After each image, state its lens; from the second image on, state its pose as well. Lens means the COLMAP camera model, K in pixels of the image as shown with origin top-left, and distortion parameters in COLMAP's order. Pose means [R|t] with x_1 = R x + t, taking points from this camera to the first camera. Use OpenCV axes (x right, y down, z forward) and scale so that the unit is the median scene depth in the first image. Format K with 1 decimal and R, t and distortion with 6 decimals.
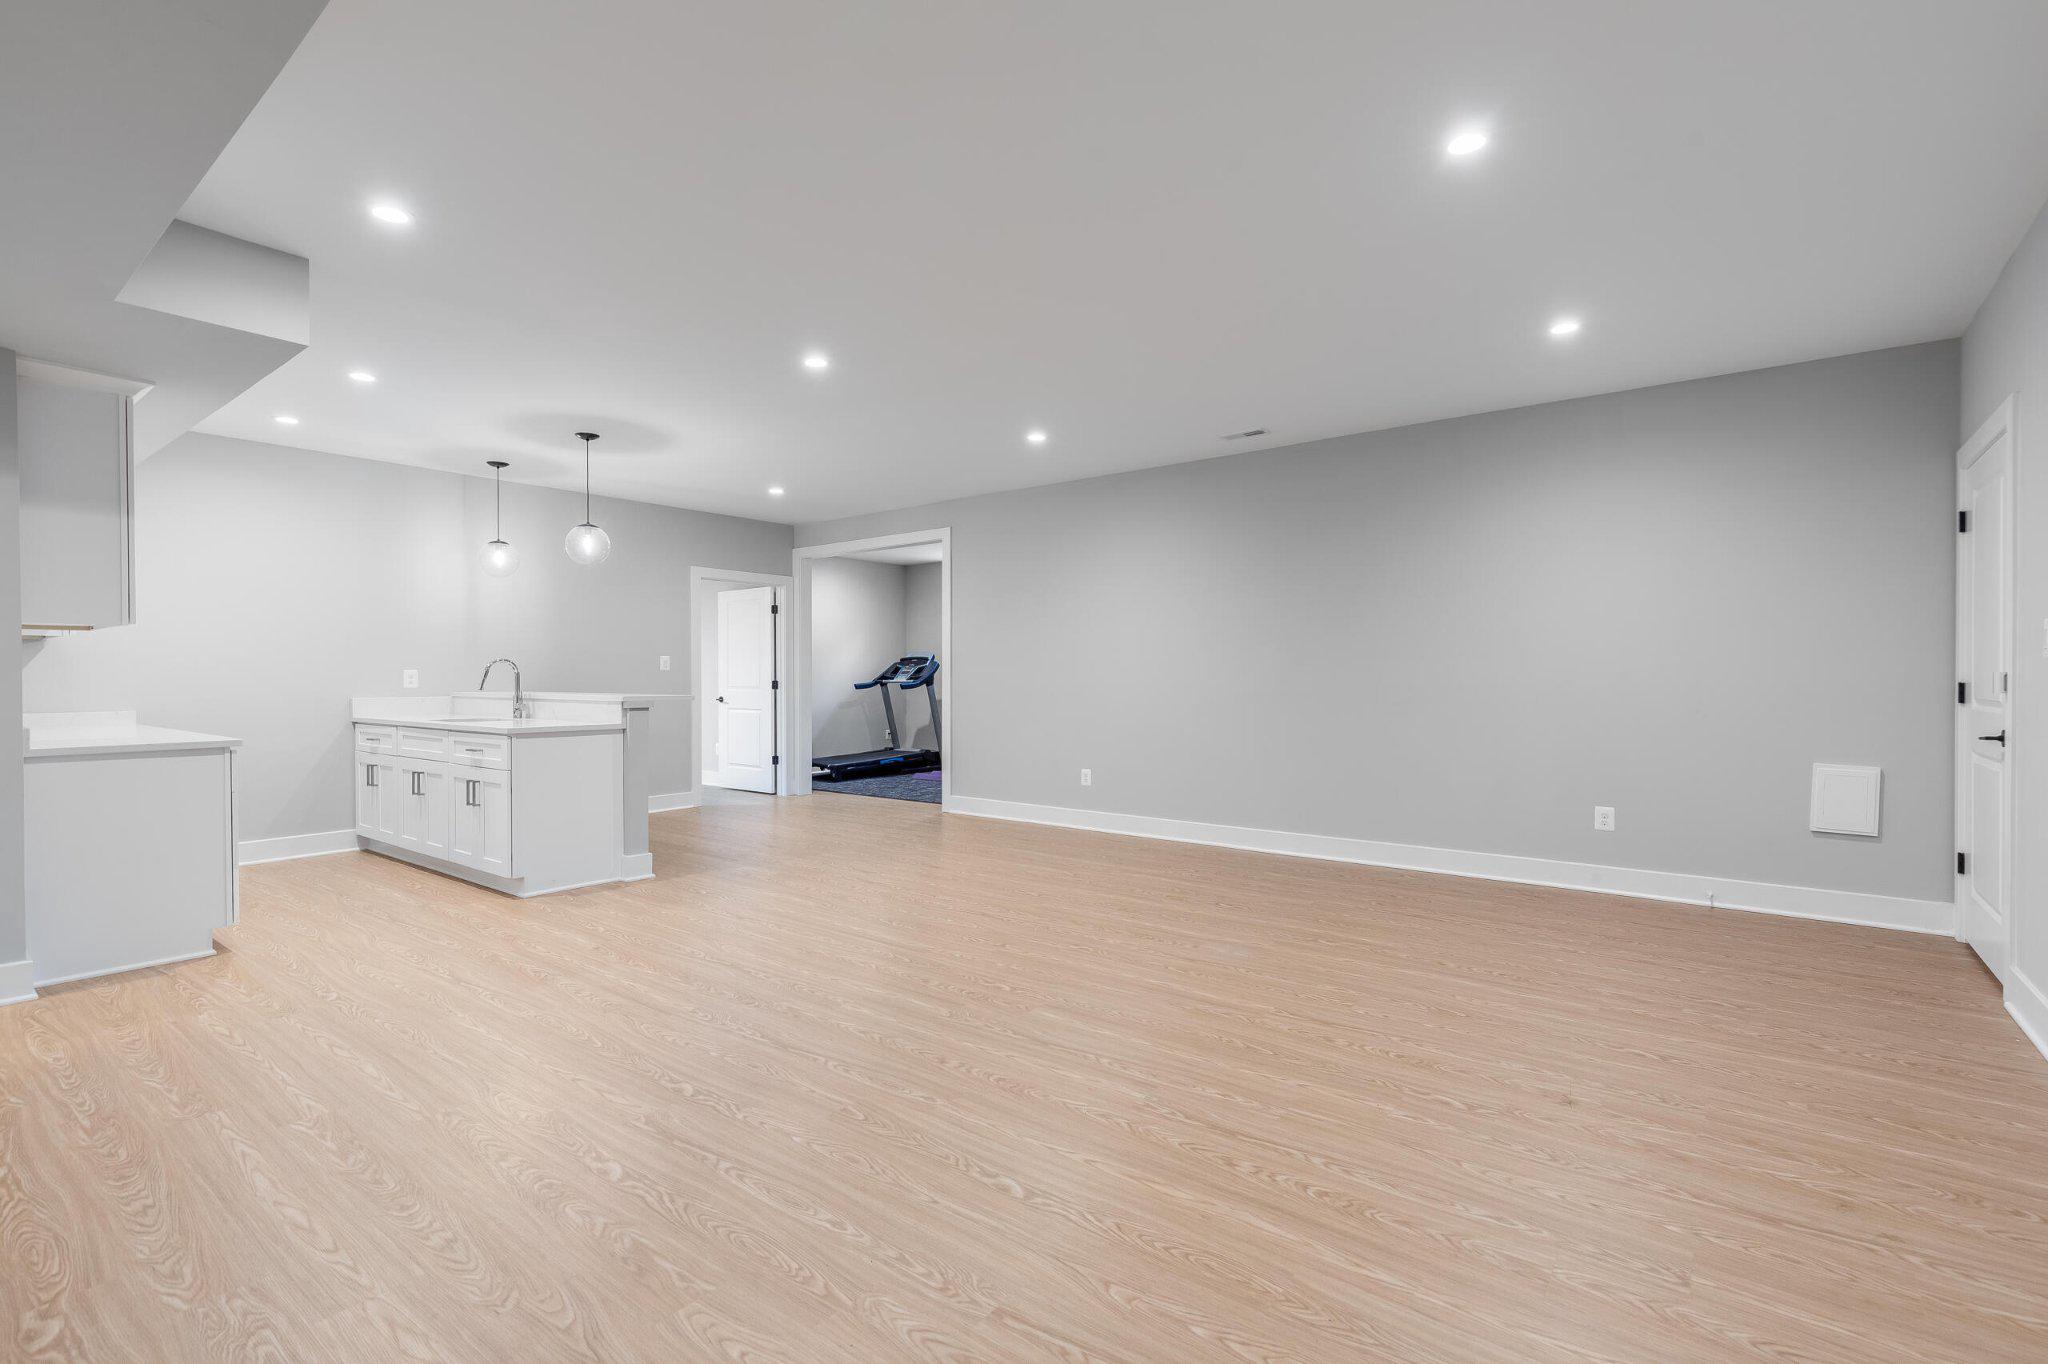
lens RADIAL K [[933.5, 0, 1008.4], [0, 933.5, 687.0], [0, 0, 1]] dist [0.002693, -0.000677]
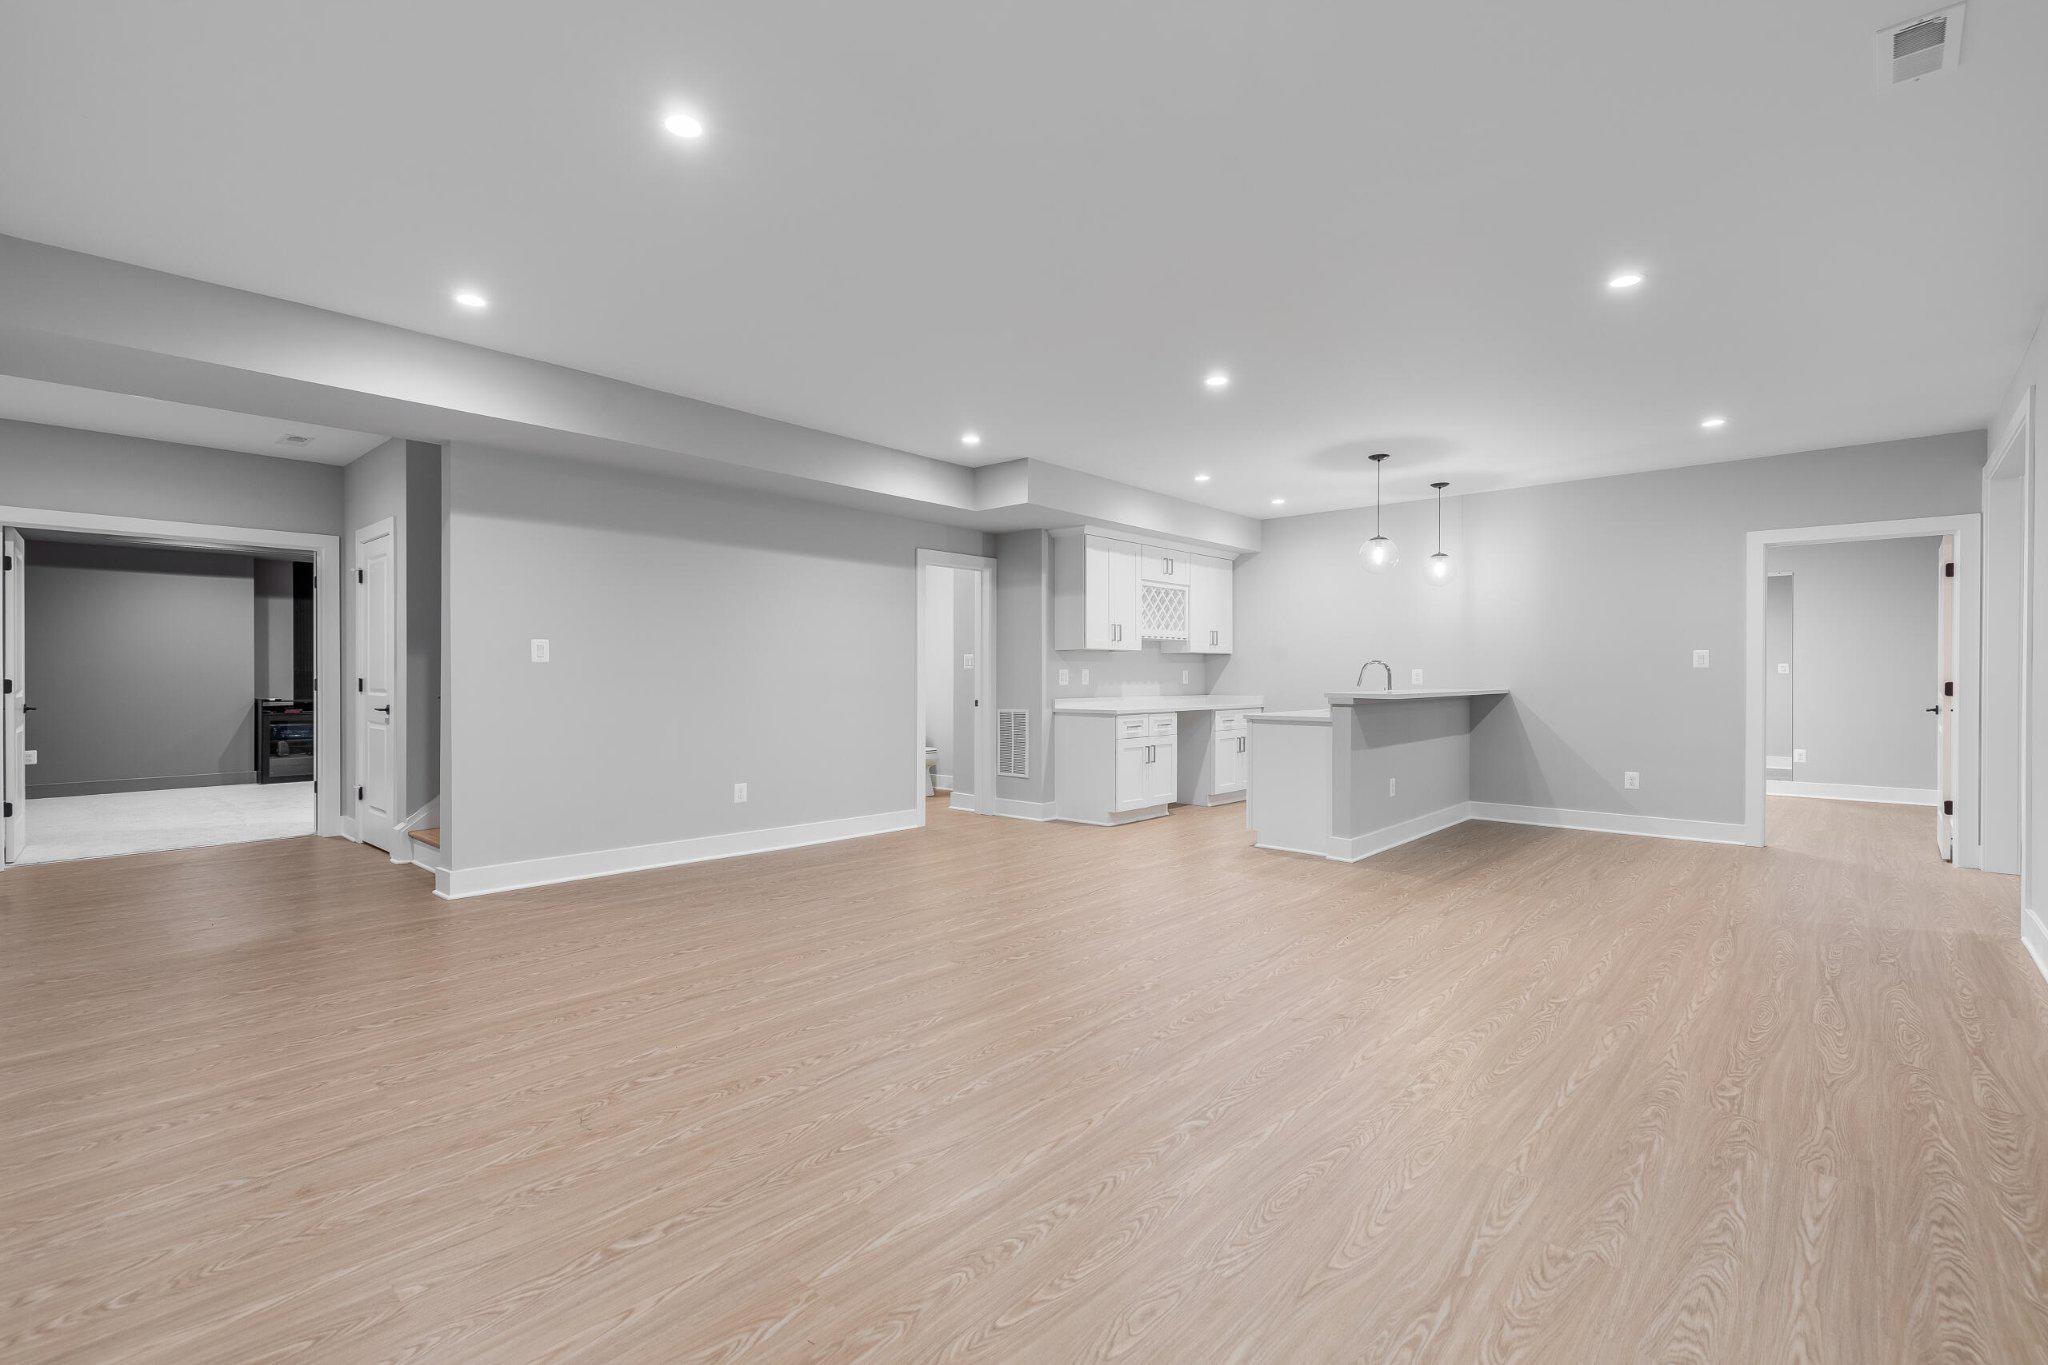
lens RADIAL K [[929.9, 0, 1038.4], [0, 929.9, 678.1], [0, 0, 1]] dist [0.011490, -0.003722]
pose [[-0.065498, 0.005590, -0.997837, 1.230147], [-0.011492, 0.999914, 0.006356, -0.018827], [0.997787, 0.011883, -0.065428, 1.229354]]
